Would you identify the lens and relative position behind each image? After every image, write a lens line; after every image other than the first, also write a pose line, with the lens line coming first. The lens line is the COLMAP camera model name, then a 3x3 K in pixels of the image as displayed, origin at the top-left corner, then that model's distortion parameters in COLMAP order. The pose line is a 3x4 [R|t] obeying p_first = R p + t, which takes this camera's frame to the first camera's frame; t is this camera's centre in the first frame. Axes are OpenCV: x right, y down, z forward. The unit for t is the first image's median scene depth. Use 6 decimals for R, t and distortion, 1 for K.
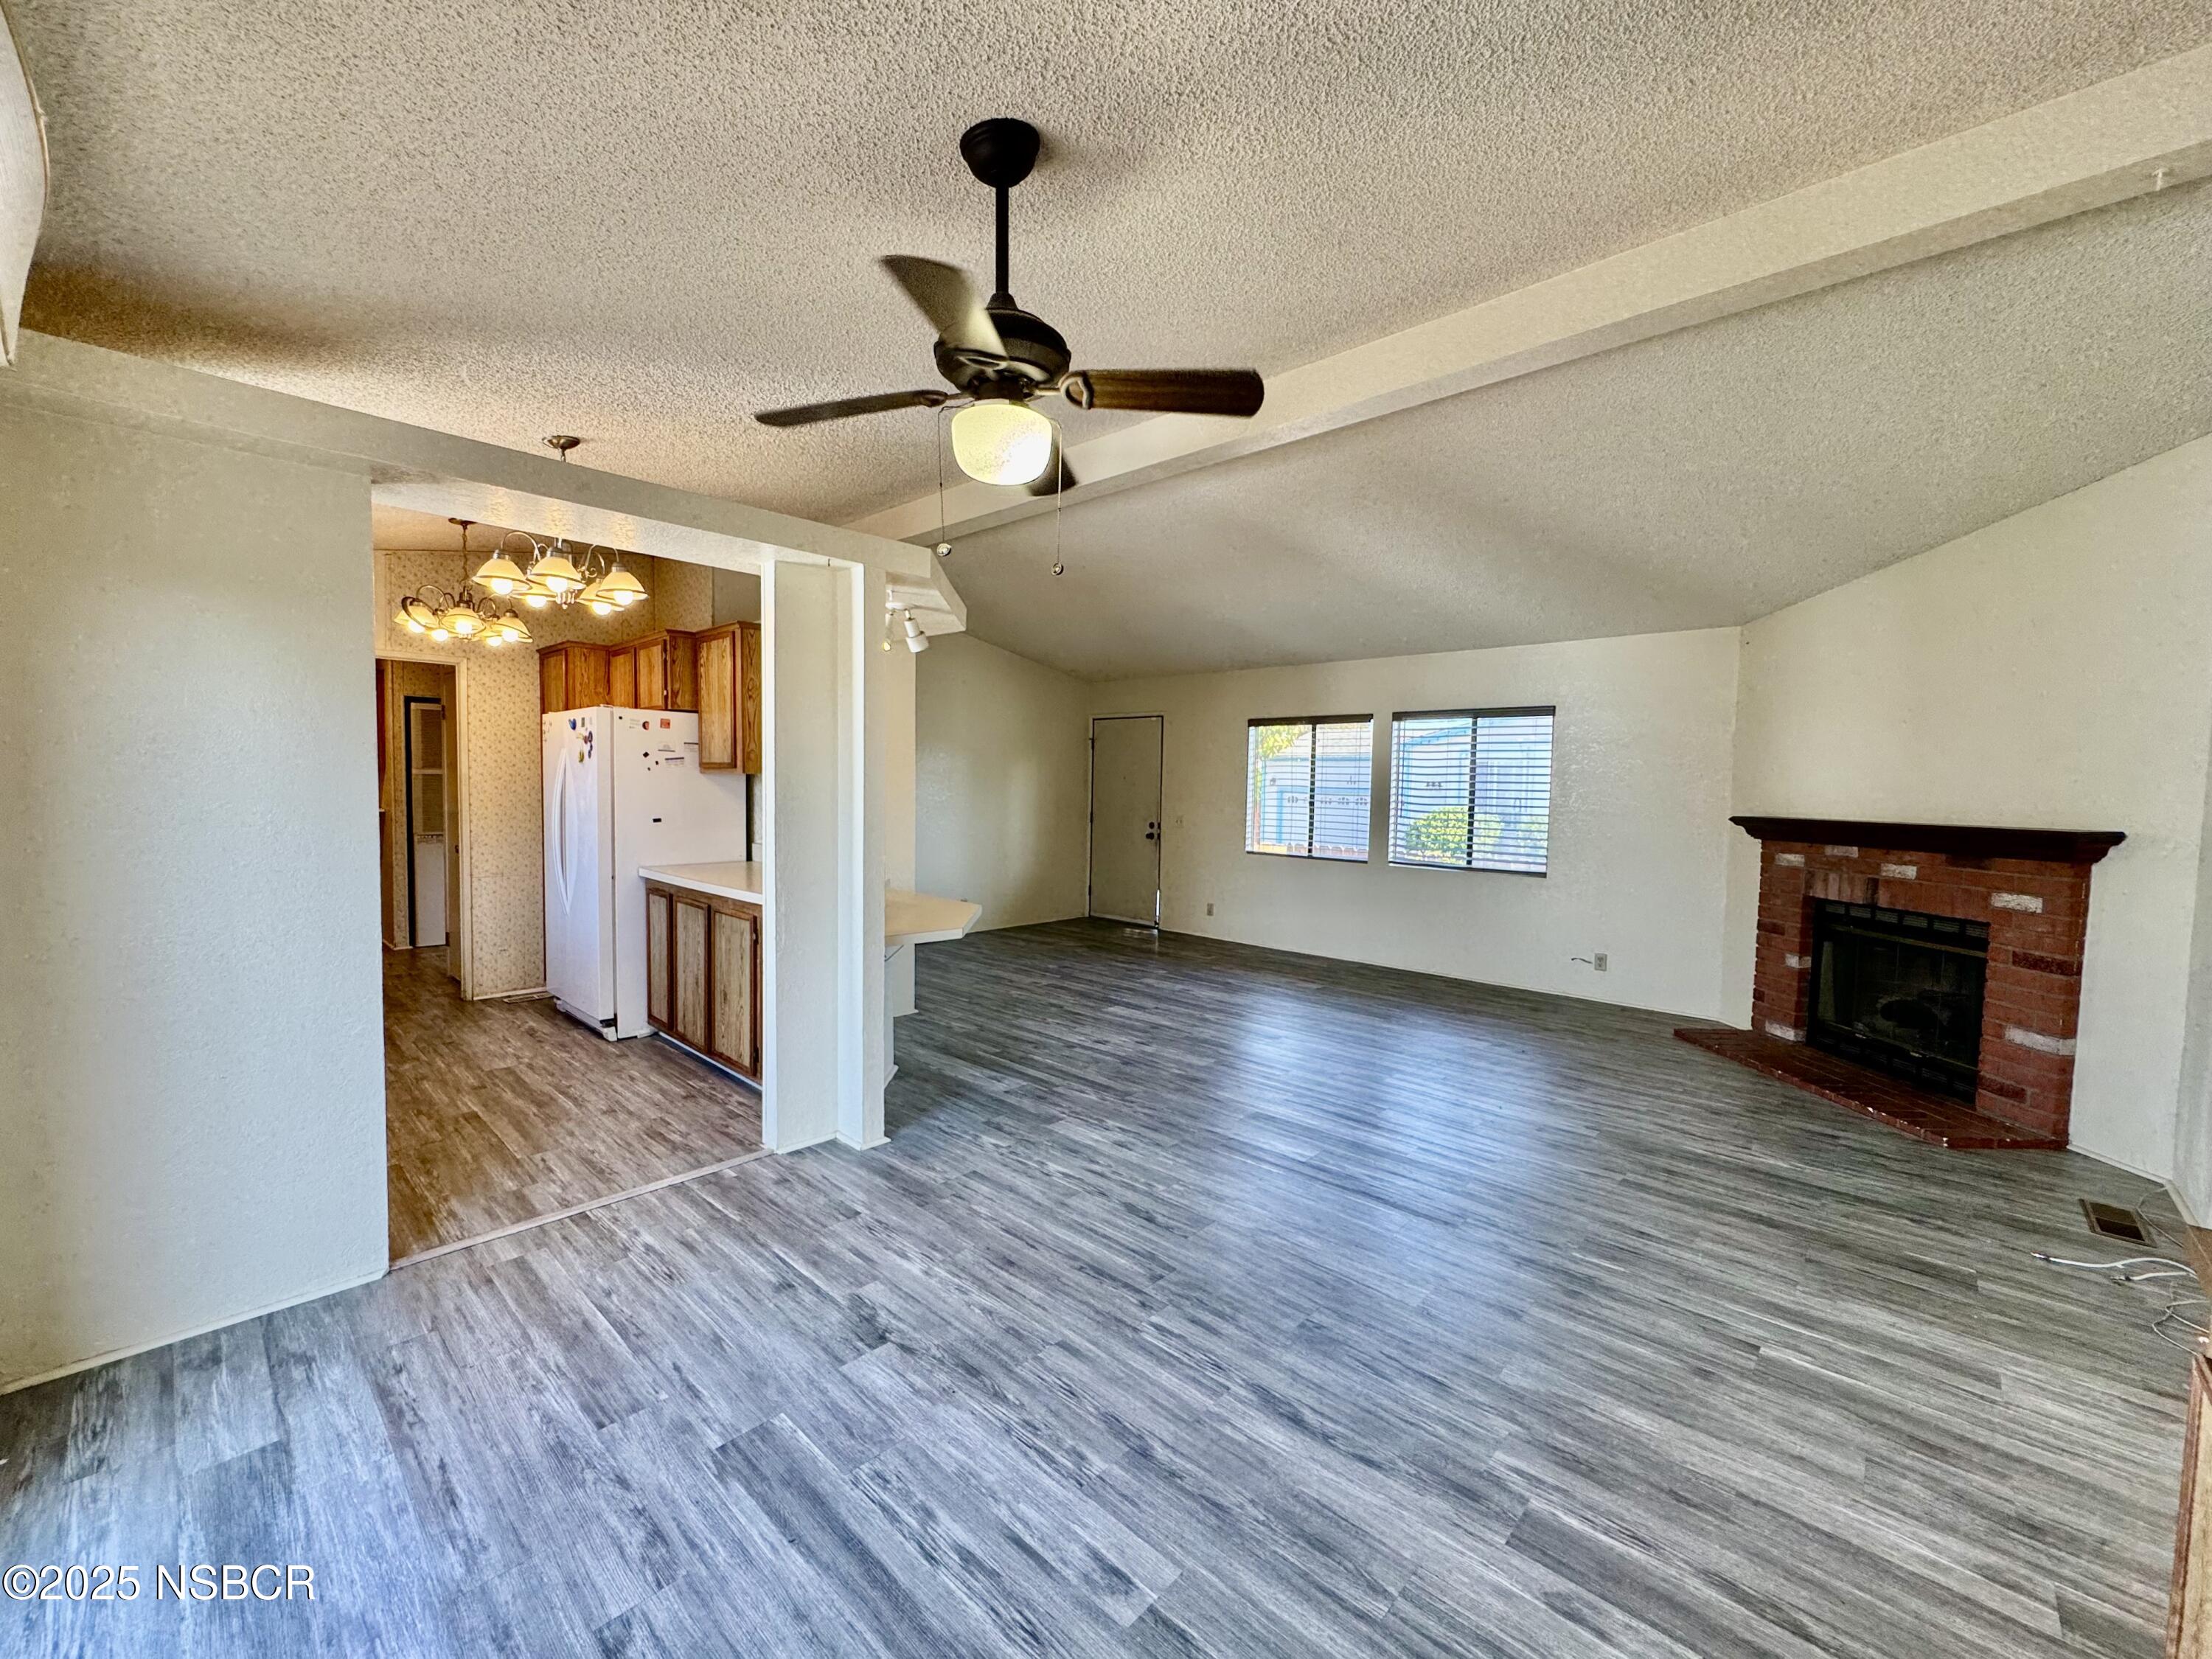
lens RADIAL K [[888.8, 0, 1107.8], [0, 888.8, 843.1], [0, 0, 1]] dist [-0.005890, 0.000841]
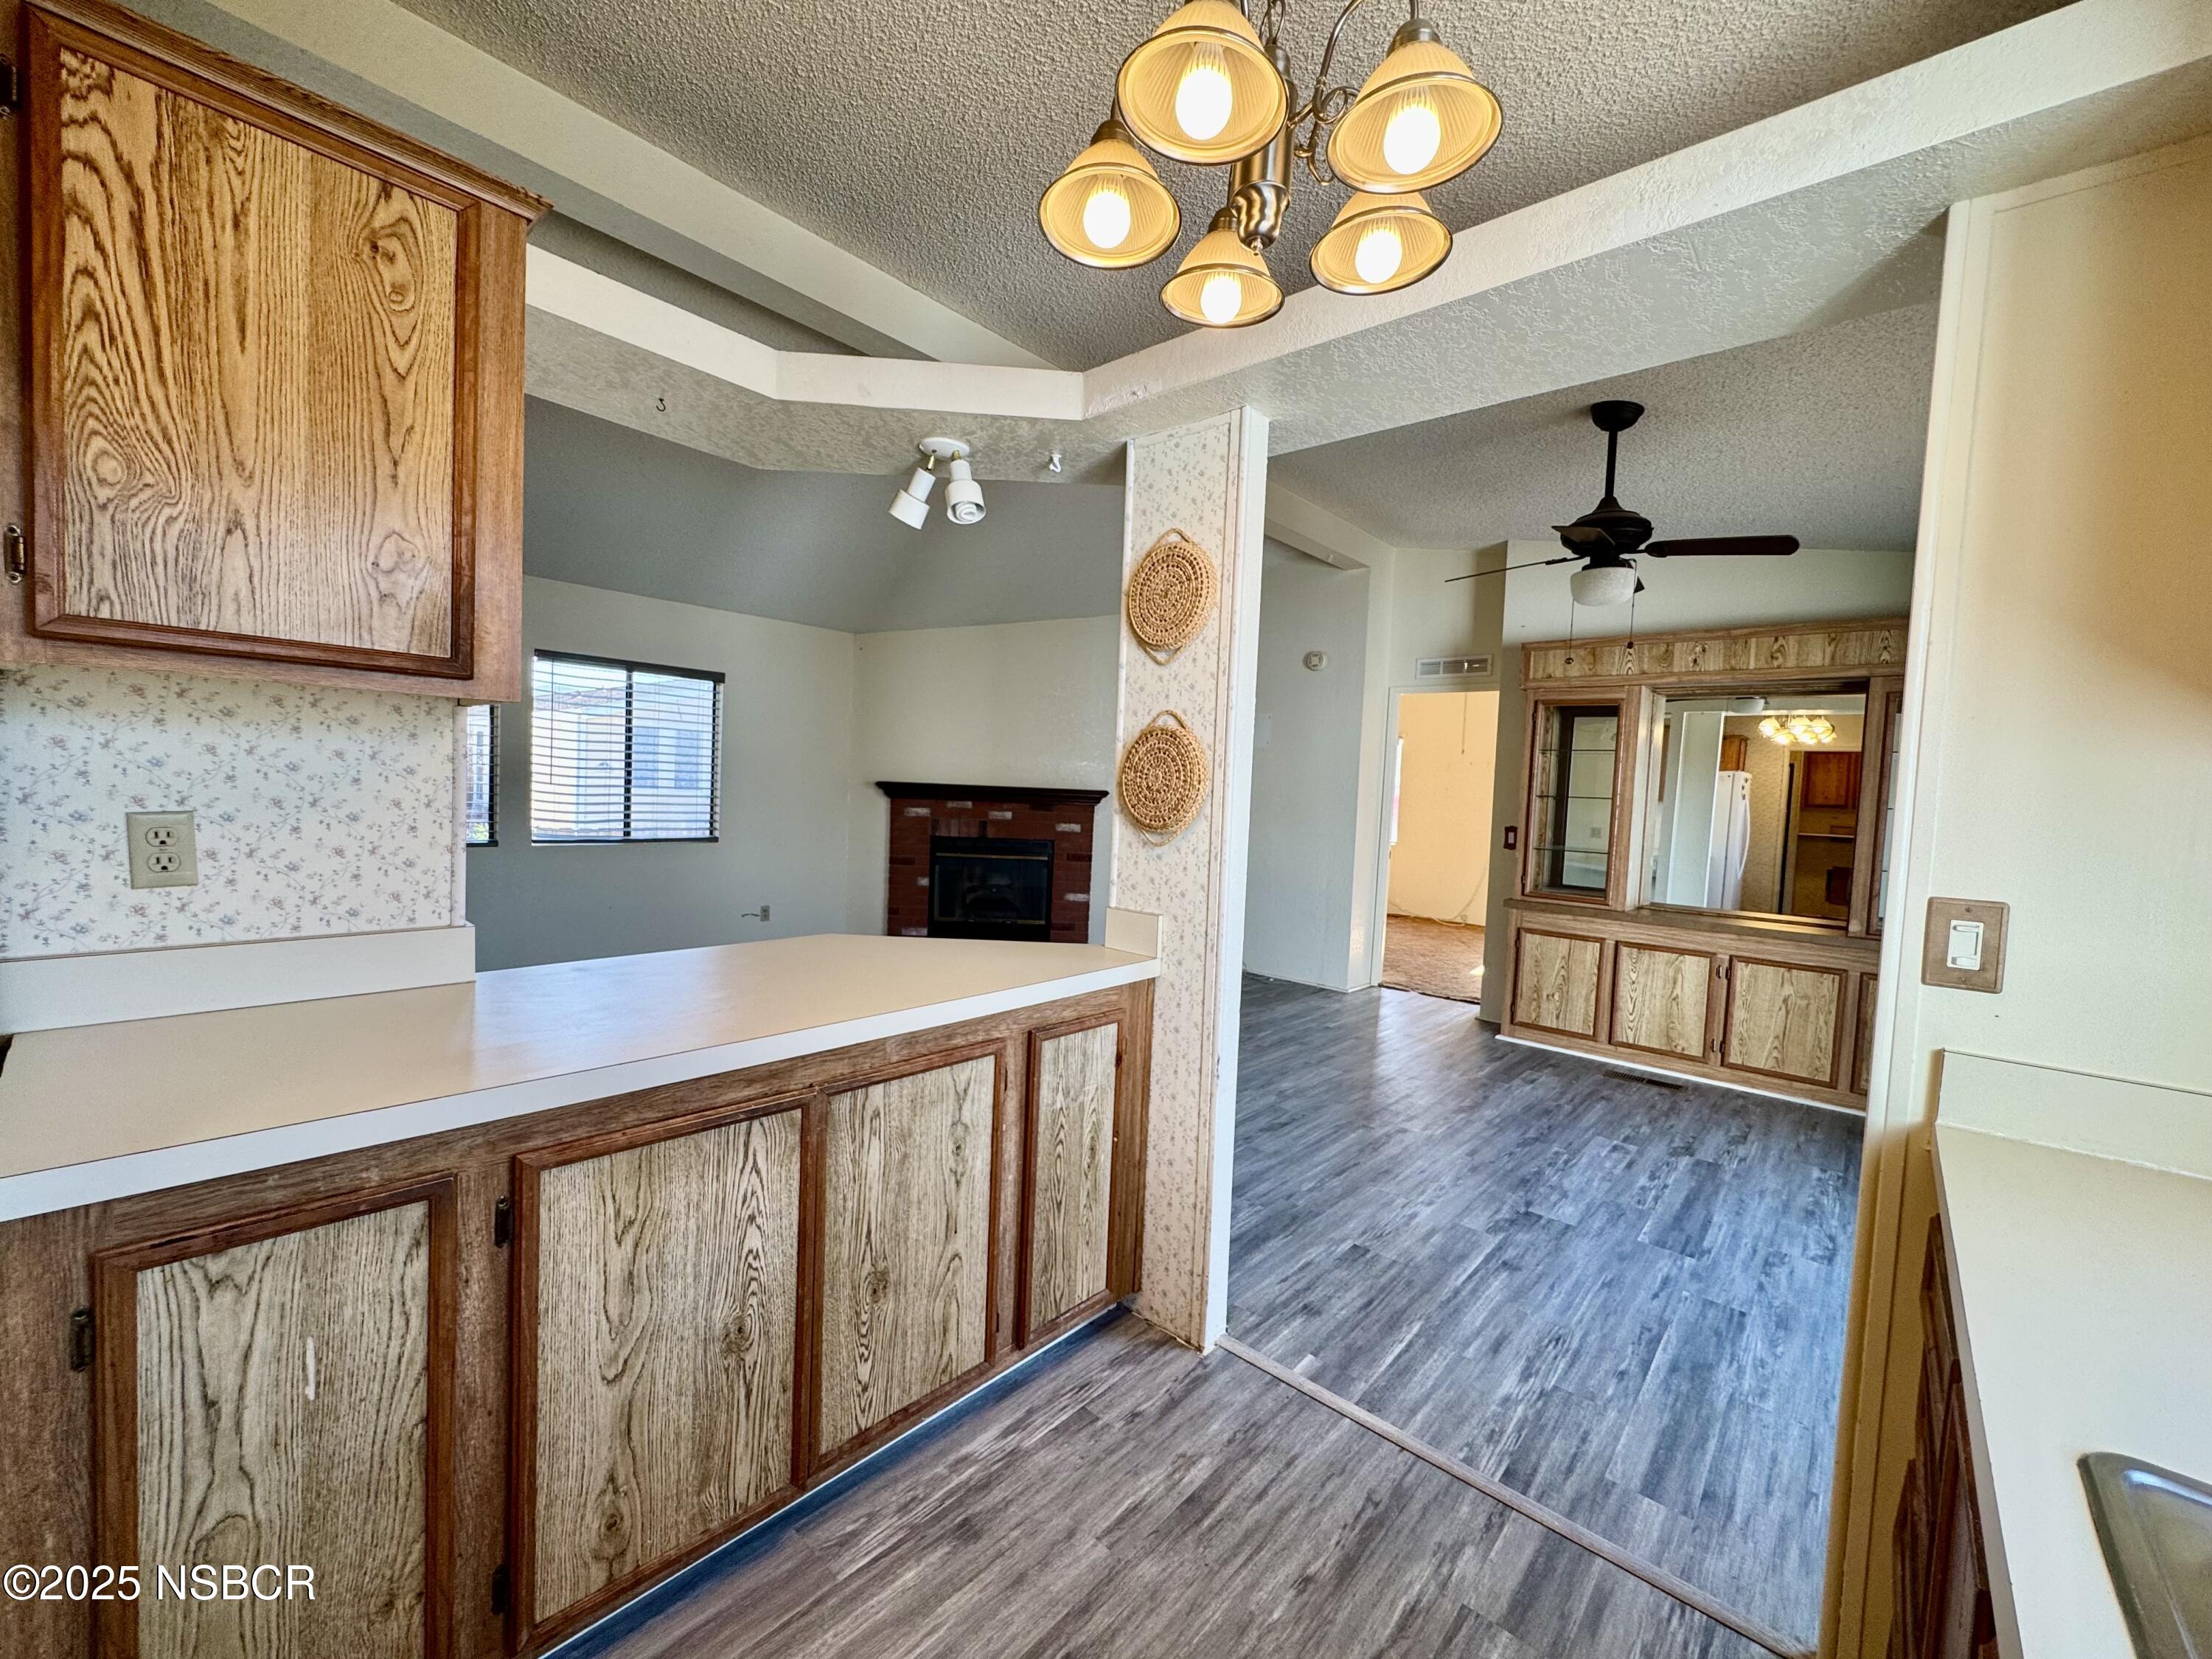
lens RADIAL K [[888.8, 0, 1101.6], [0, 888.8, 827.9], [0, 0, 1]] dist [-0.005890, 0.000841]
pose [[-0.026532, -0.068697, 0.997285, -0.854934], [0.021534, 0.997365, 0.069275, -0.061544], [-0.999416, 0.023313, -0.024983, 0.940644]]
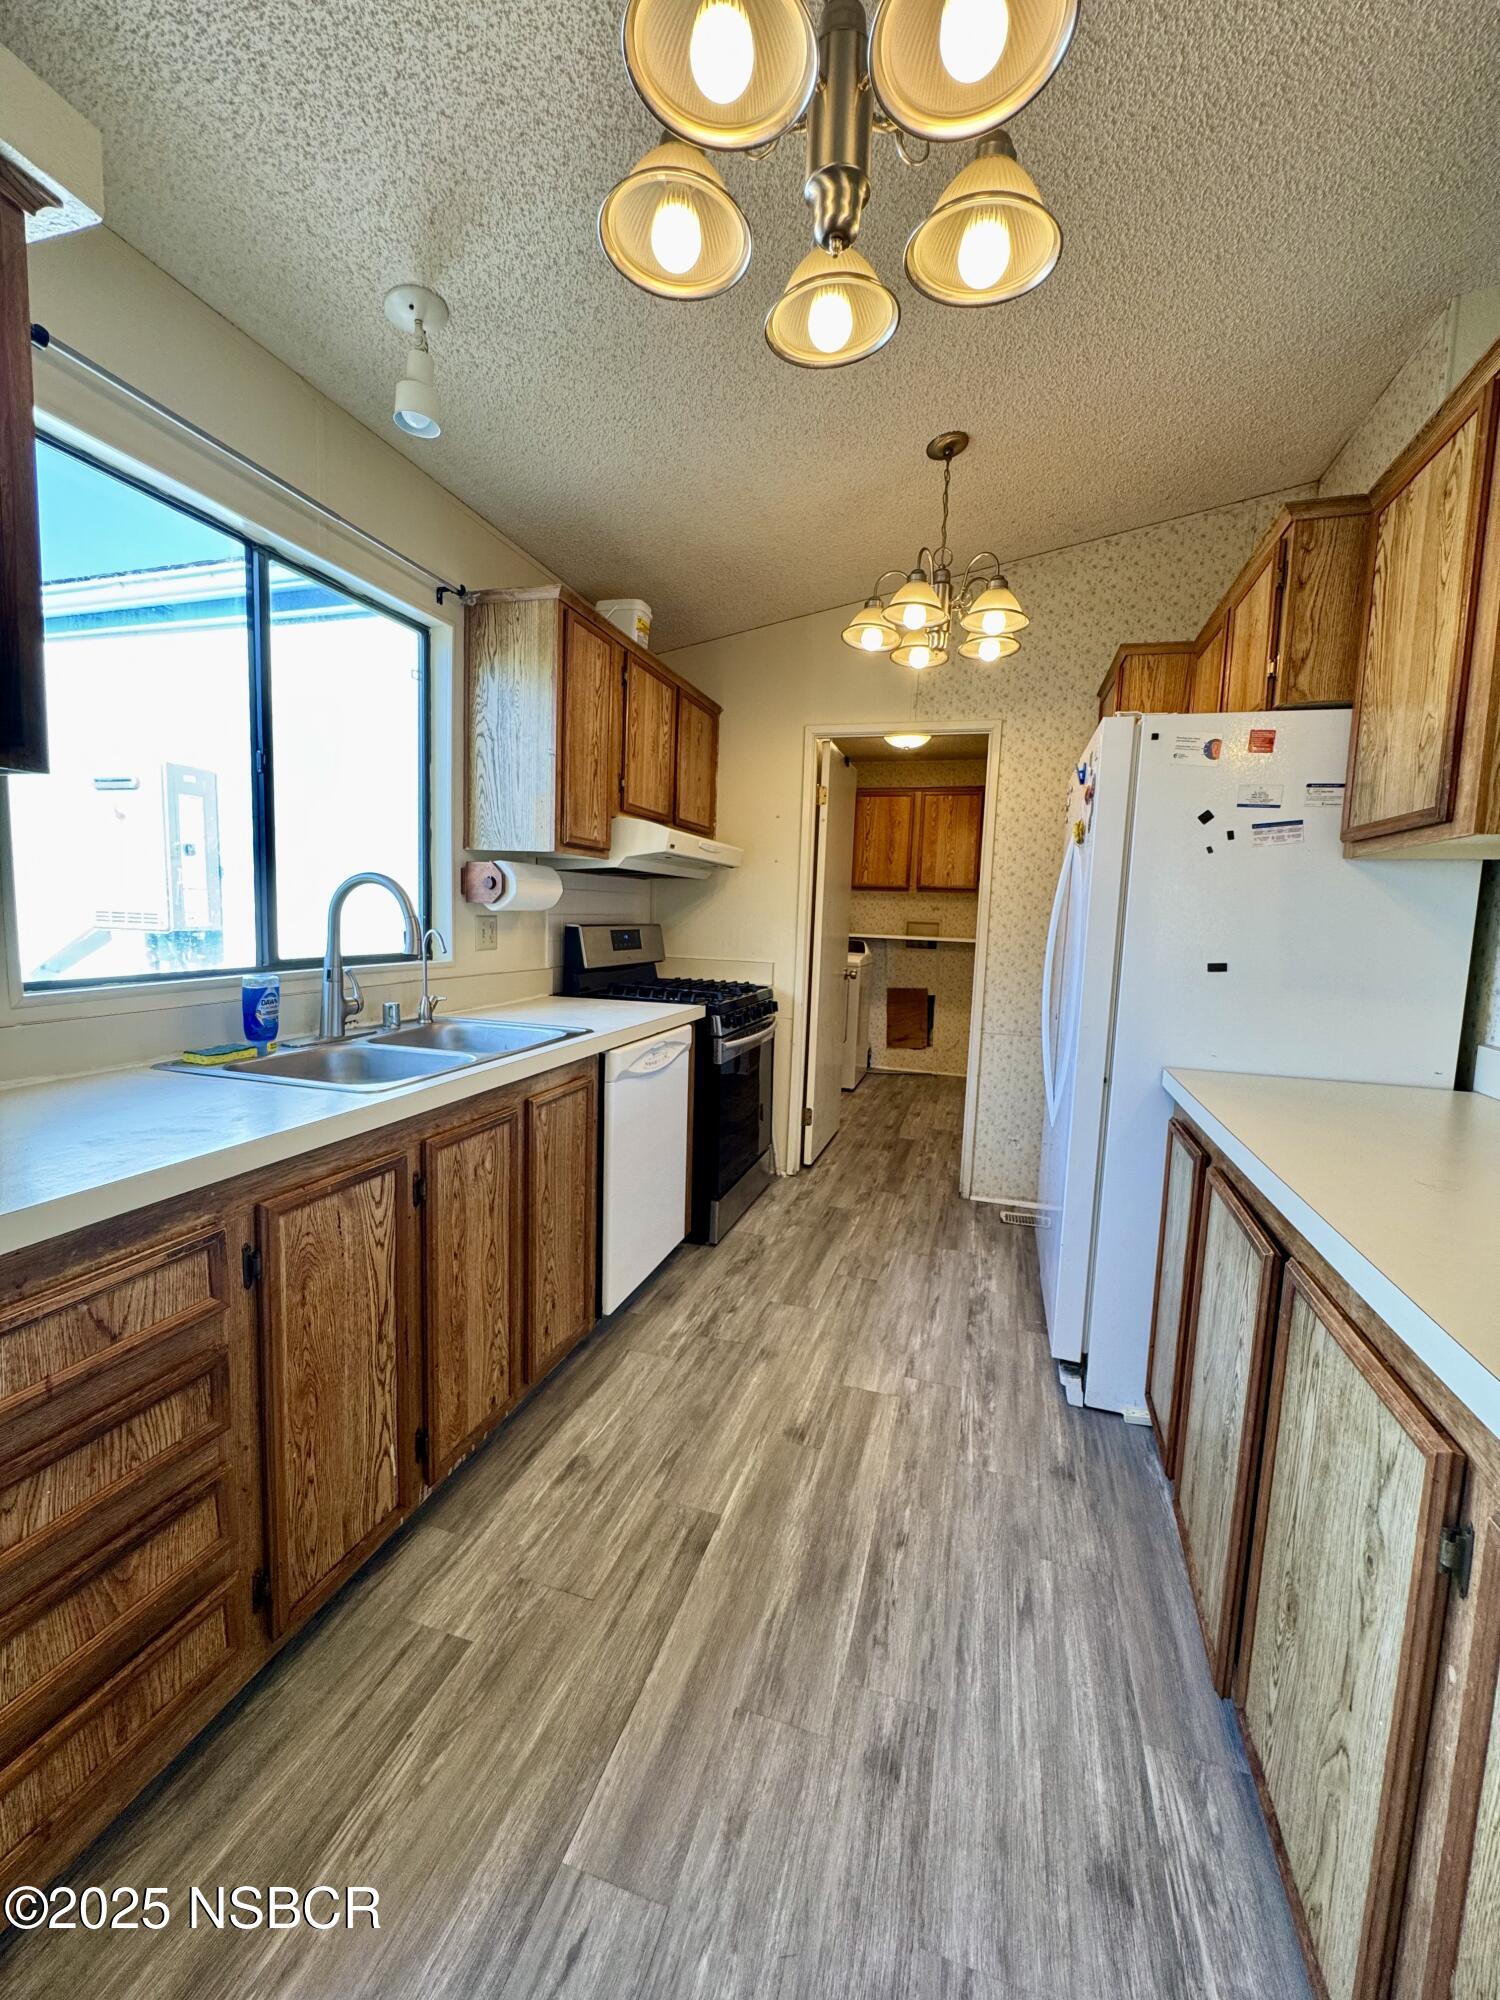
lens RADIAL K [[803.6, 0, 746.6], [0, 803.6, 991.7], [0, 0, 1]] dist [-0.005890, 0.000841]
pose [[0.436921, 0.087879, -0.895197, -0.309675], [-0.084017, 0.994852, 0.056656, -0.020786], [0.895567, 0.050458, 0.442056, 0.753263]]
